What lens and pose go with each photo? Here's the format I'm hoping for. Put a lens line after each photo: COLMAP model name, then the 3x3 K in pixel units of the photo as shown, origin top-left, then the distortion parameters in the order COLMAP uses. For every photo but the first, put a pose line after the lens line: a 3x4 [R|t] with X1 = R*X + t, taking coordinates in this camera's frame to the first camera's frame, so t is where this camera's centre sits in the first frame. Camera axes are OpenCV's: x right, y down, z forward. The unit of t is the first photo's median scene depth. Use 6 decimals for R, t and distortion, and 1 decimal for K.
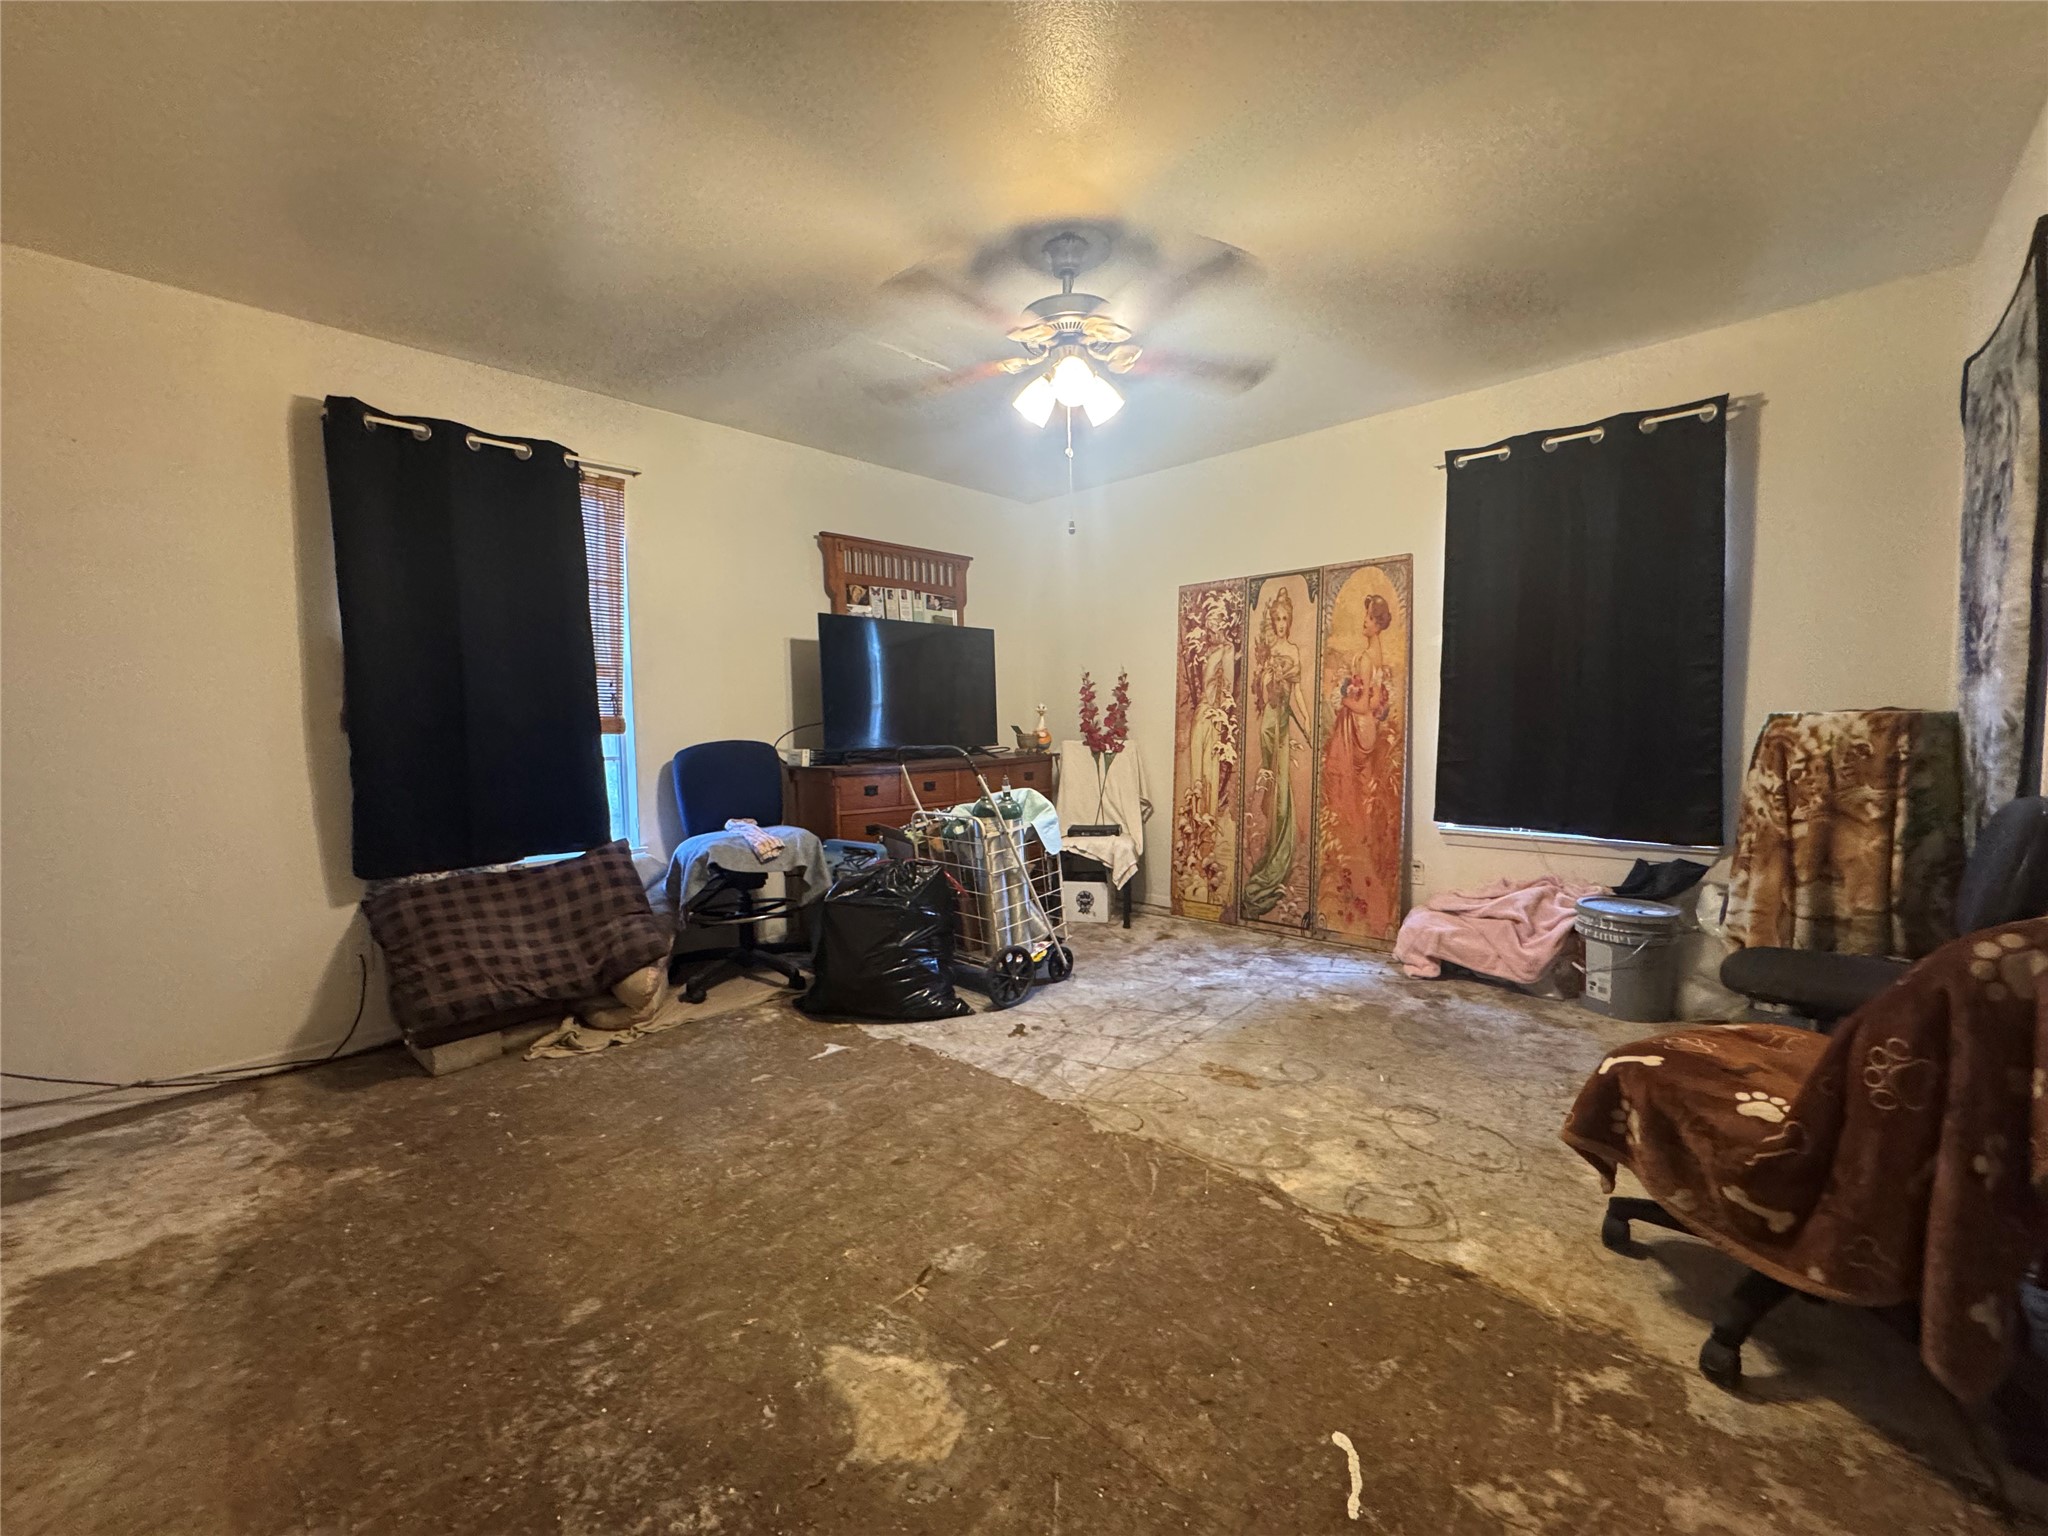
lens RADIAL K [[819.1, 0, 1024.0], [0, 819.1, 768.0], [0, 0, 1]] dist [-0.004060, 0.000751]
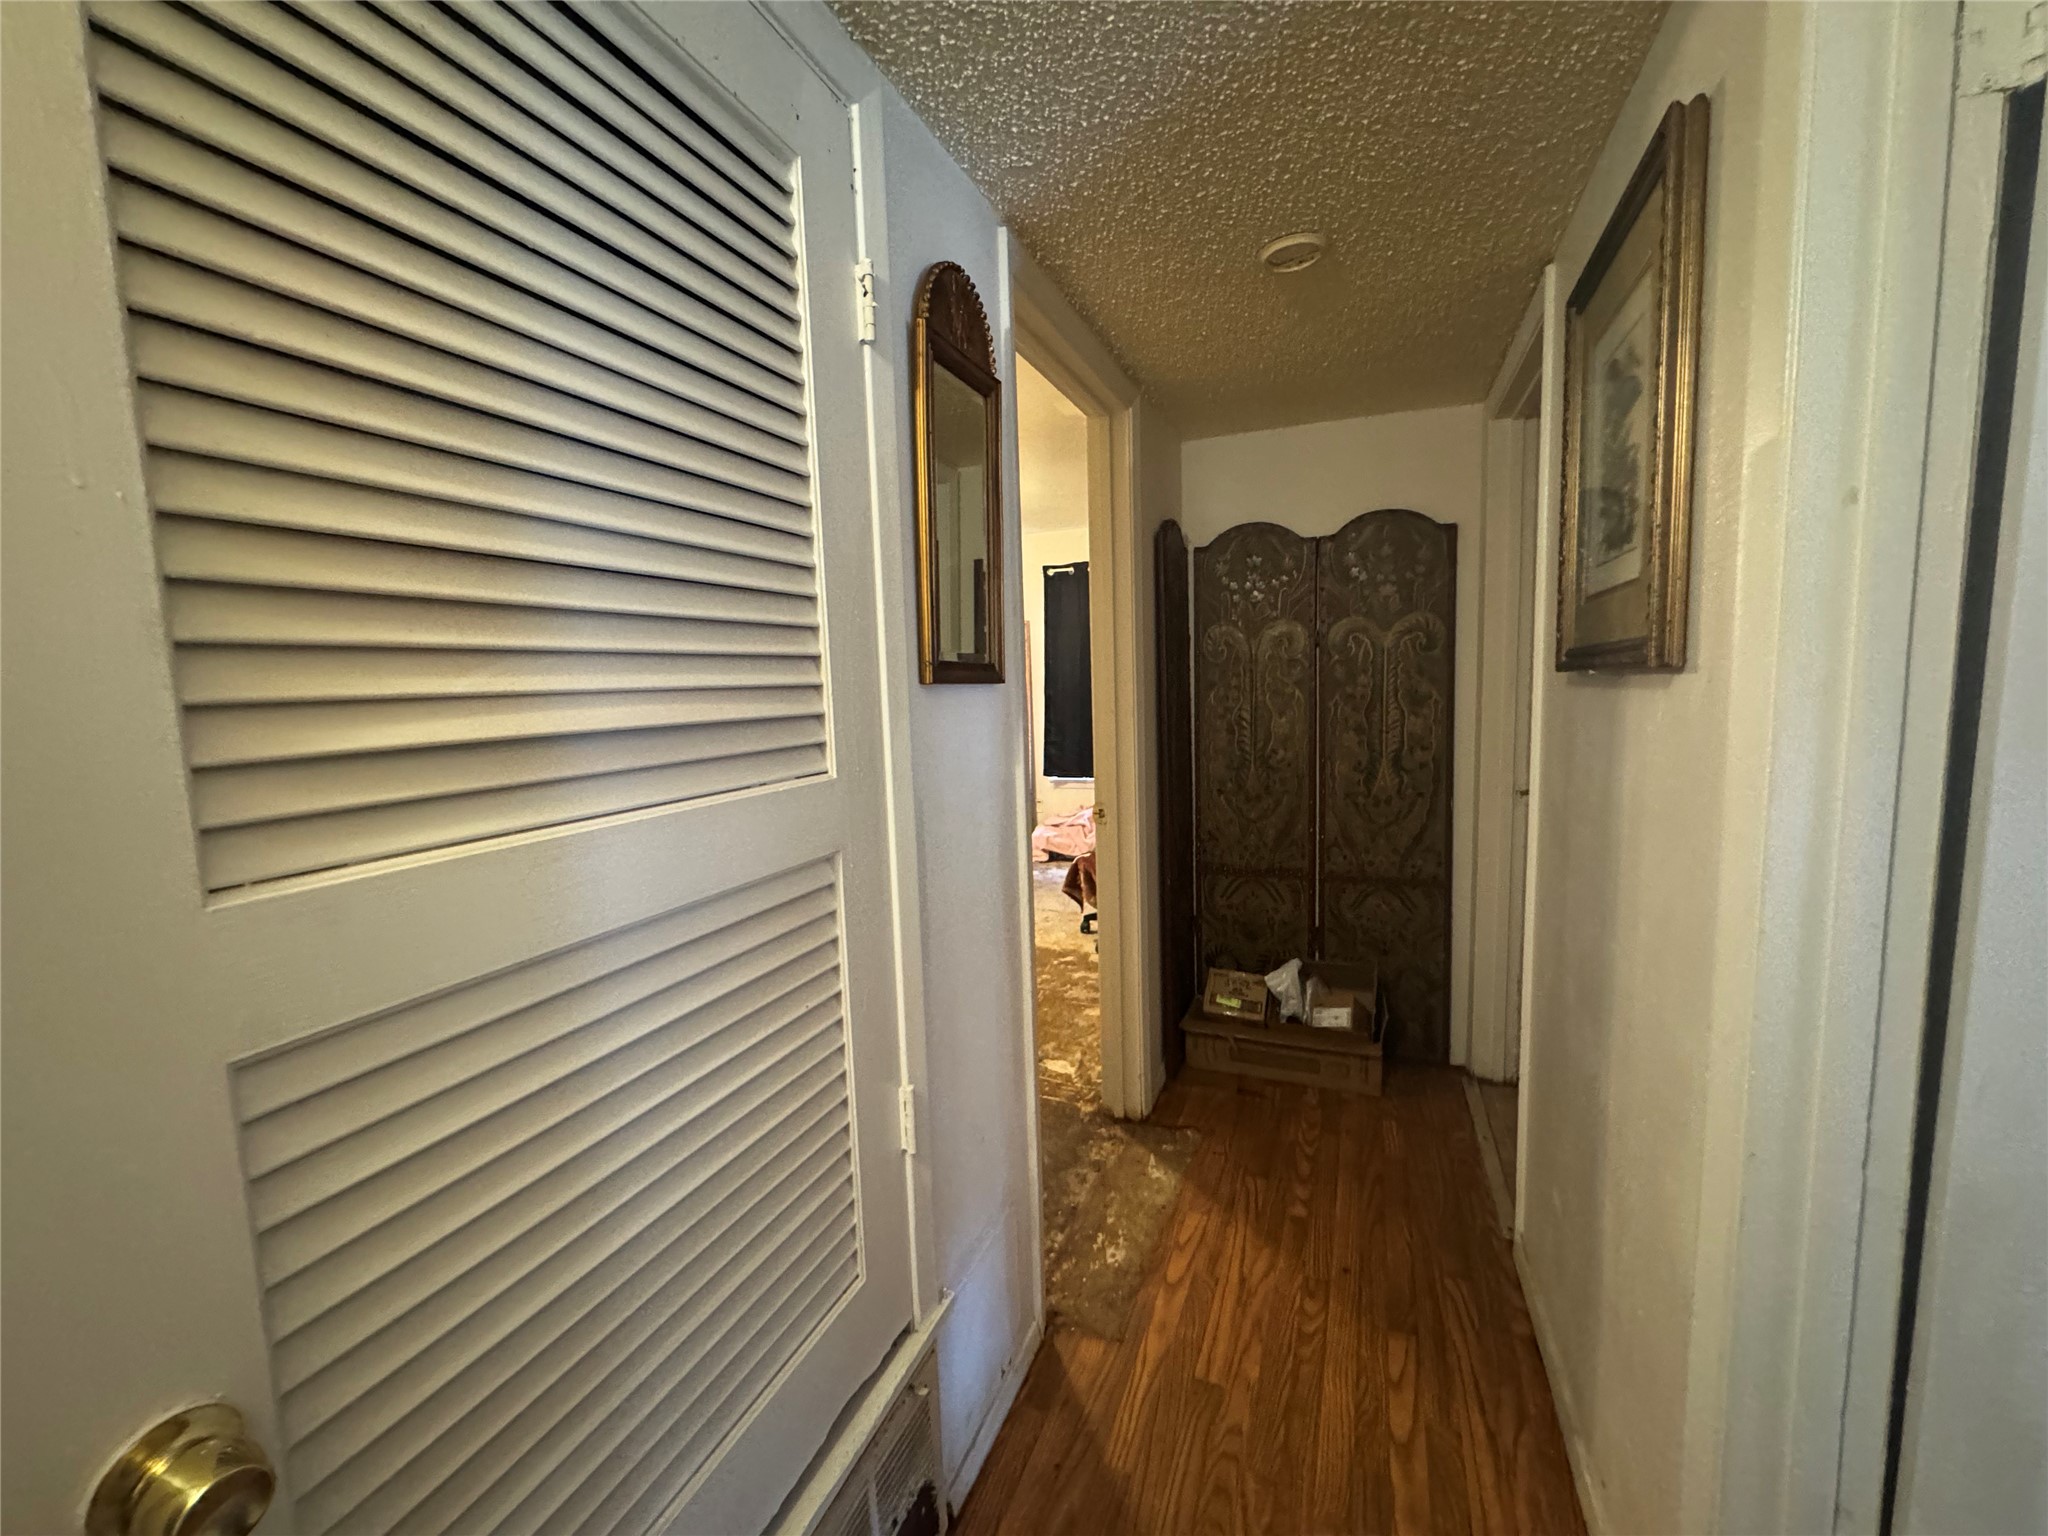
lens RADIAL K [[819.1, 0, 1024.0], [0, 819.1, 768.0], [0, 0, 1]] dist [-0.004060, 0.000751]
pose [[0.934384, -0.054134, 0.352130, -0.293323], [0.042369, 0.998259, 0.041039, -0.046016], [-0.353739, -0.023426, 0.935051, -1.139423]]
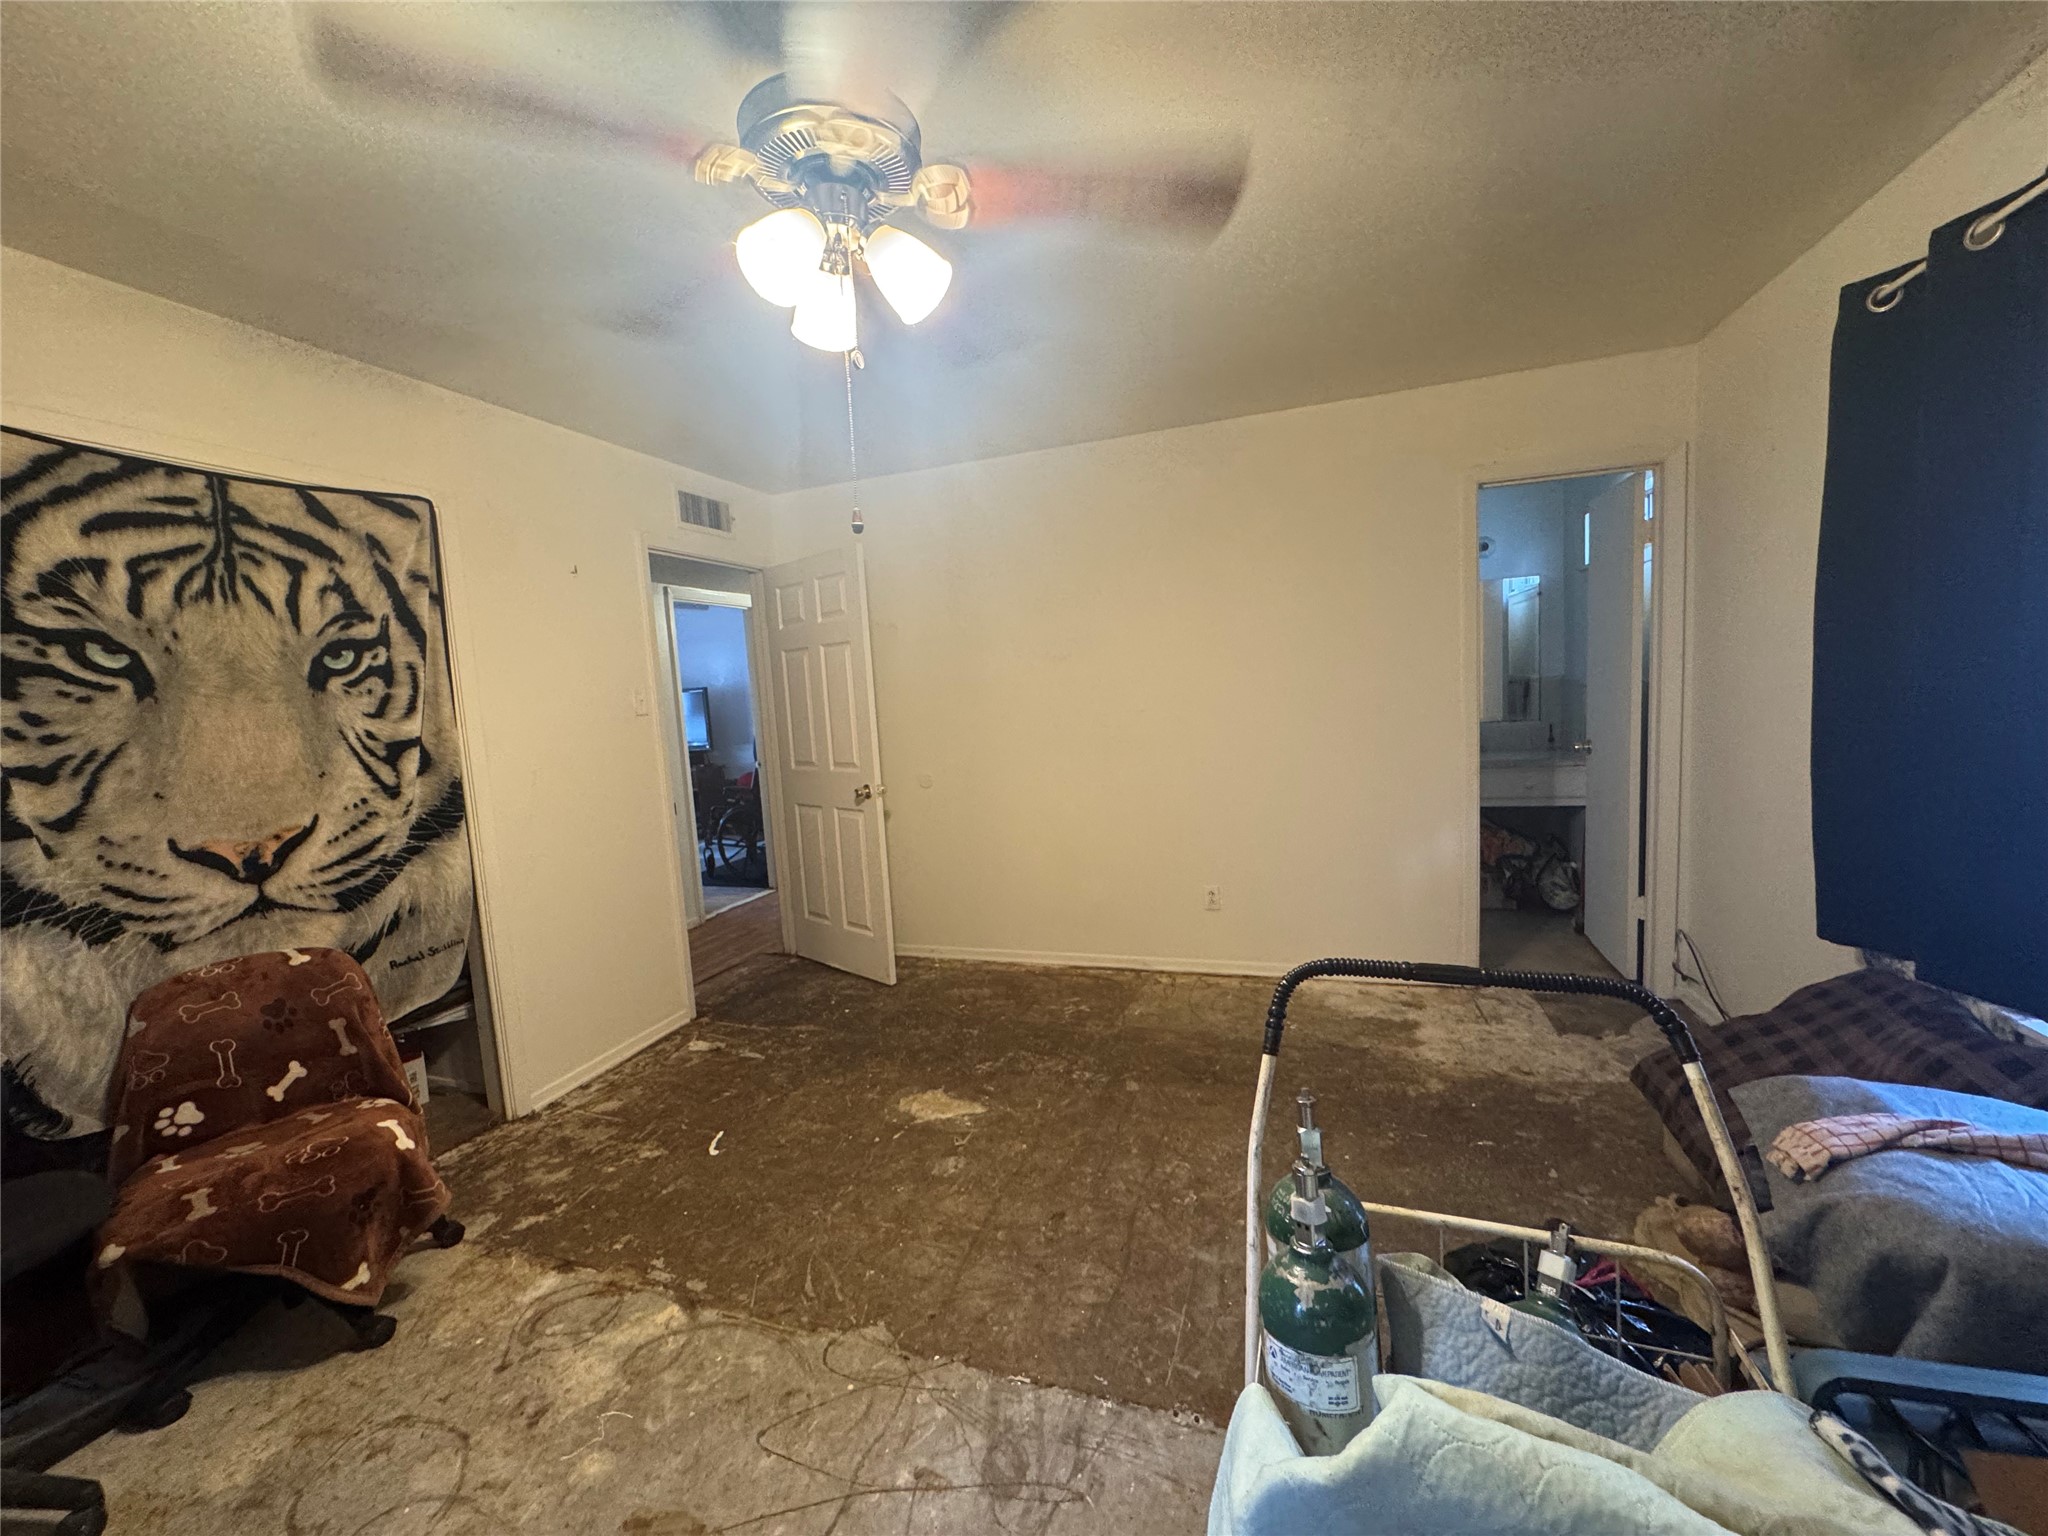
lens RADIAL K [[819.1, 0, 1024.0], [0, 819.1, 768.0], [0, 0, 1]] dist [-0.004060, 0.000751]
pose [[-0.910851, 0.116821, -0.395859, 0.235226], [0.054251, 0.984674, 0.165754, -0.255815], [0.409155, 0.129502, -0.903228, 1.872423]]
